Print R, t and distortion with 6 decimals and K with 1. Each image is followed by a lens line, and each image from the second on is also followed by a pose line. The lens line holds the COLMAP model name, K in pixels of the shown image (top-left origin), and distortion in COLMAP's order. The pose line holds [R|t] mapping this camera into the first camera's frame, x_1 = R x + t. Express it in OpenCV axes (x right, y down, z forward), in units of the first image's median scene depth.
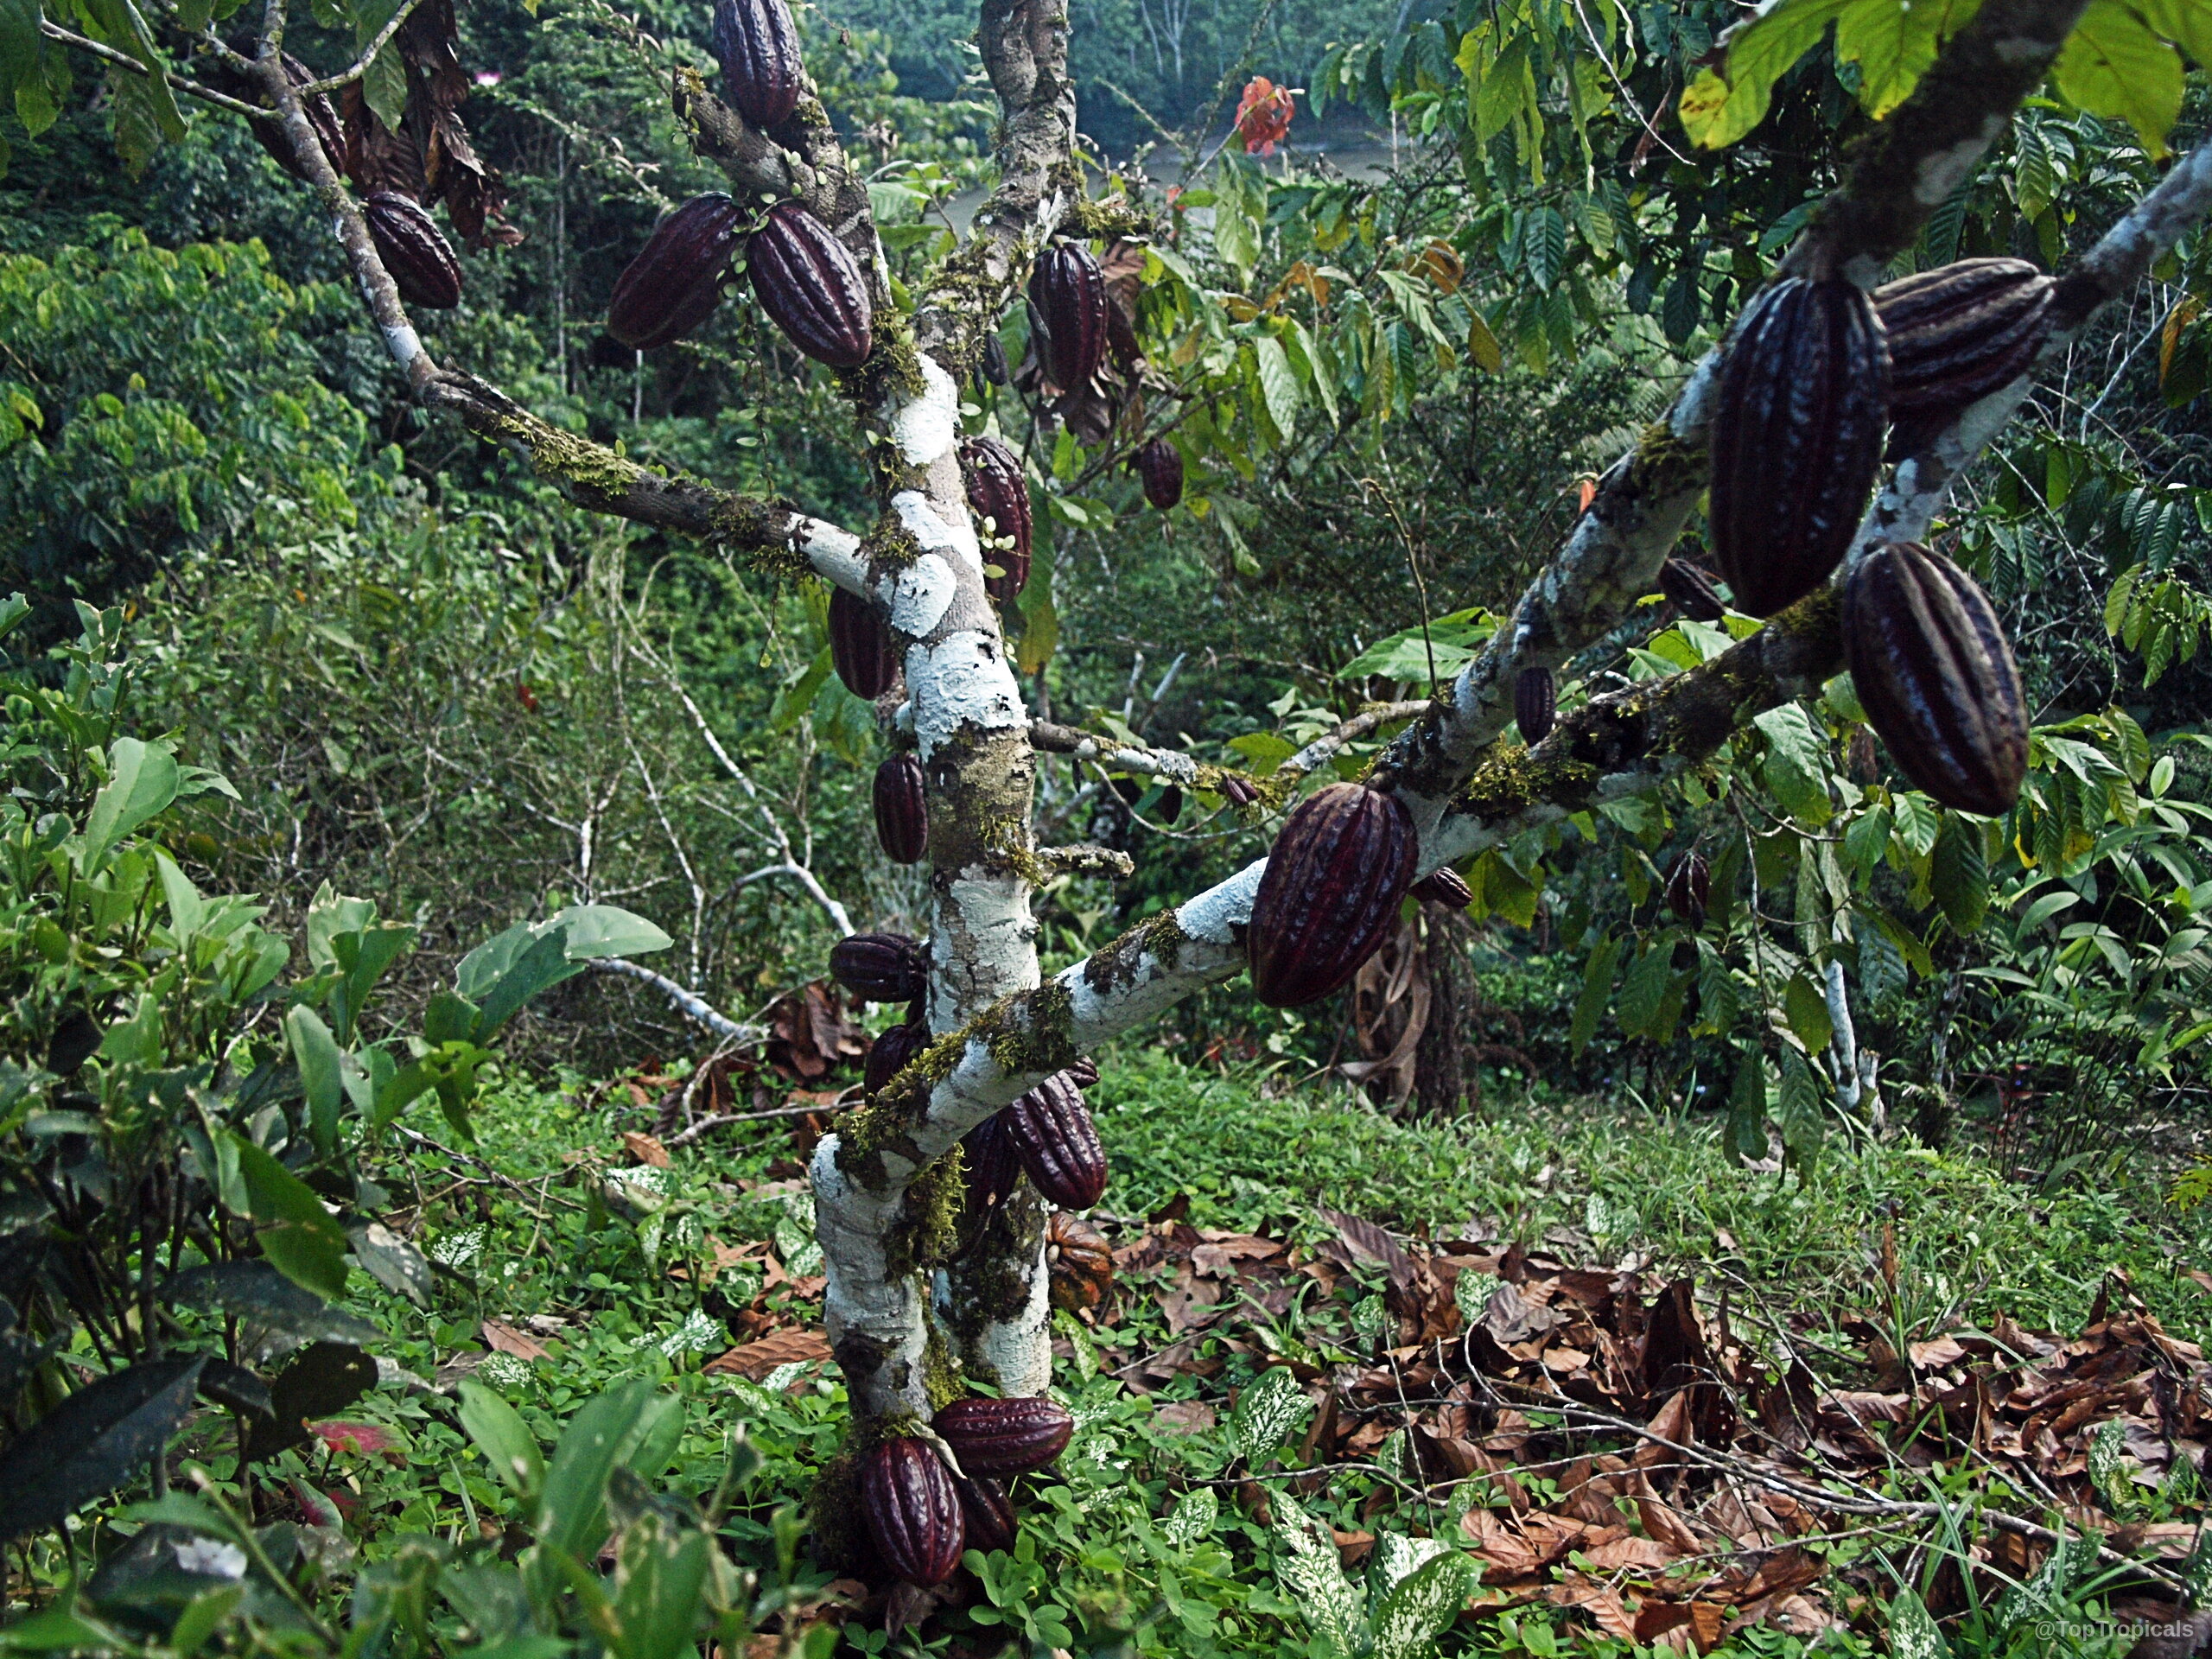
lens RADIAL K [[2206.6, 0, 1087.9], [0, 2206.6, 837.0], [0, 0, 1]] dist [-0.109519, 0.000000]
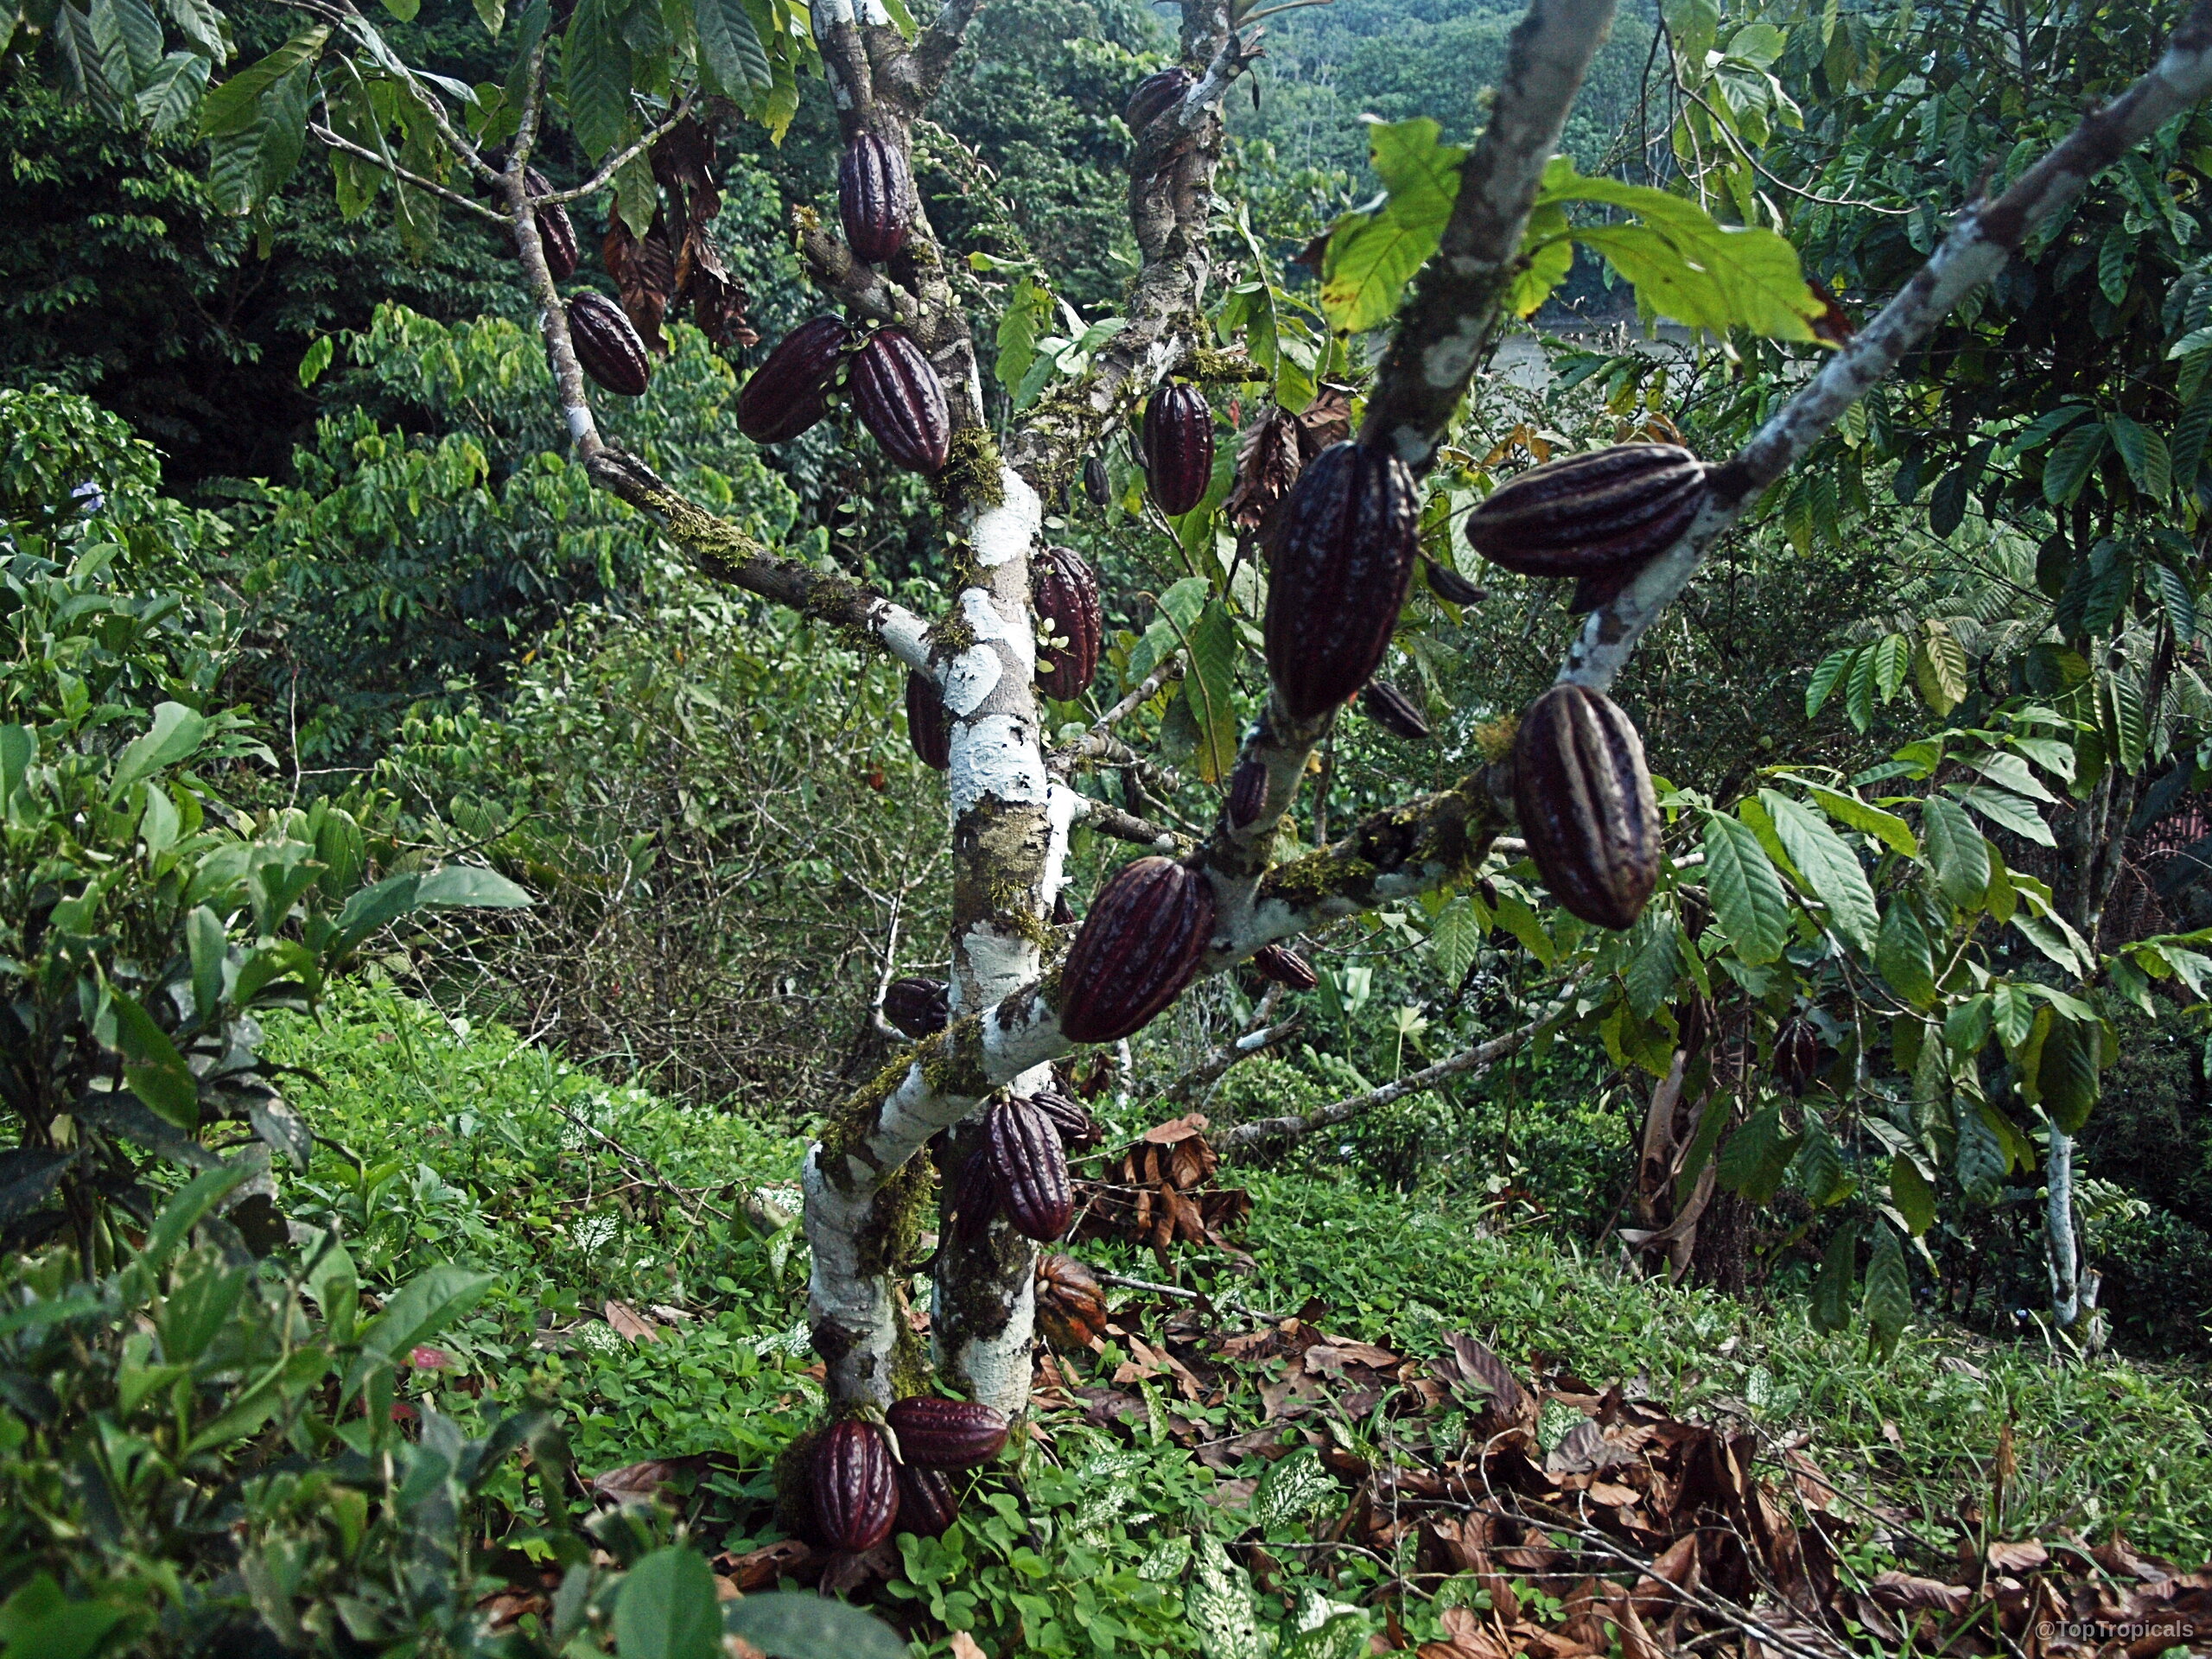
lens RADIAL K [[2206.6, 0, 1121.6], [0, 2206.6, 852.1], [0, 0, 1]] dist [-0.109519, 0.000000]
pose [[0.979705, 0.112801, -0.165691, 0.171994], [-0.121328, 0.991713, -0.042243, 0.014541], [0.159553, 0.061488, 0.985273, -0.085675]]
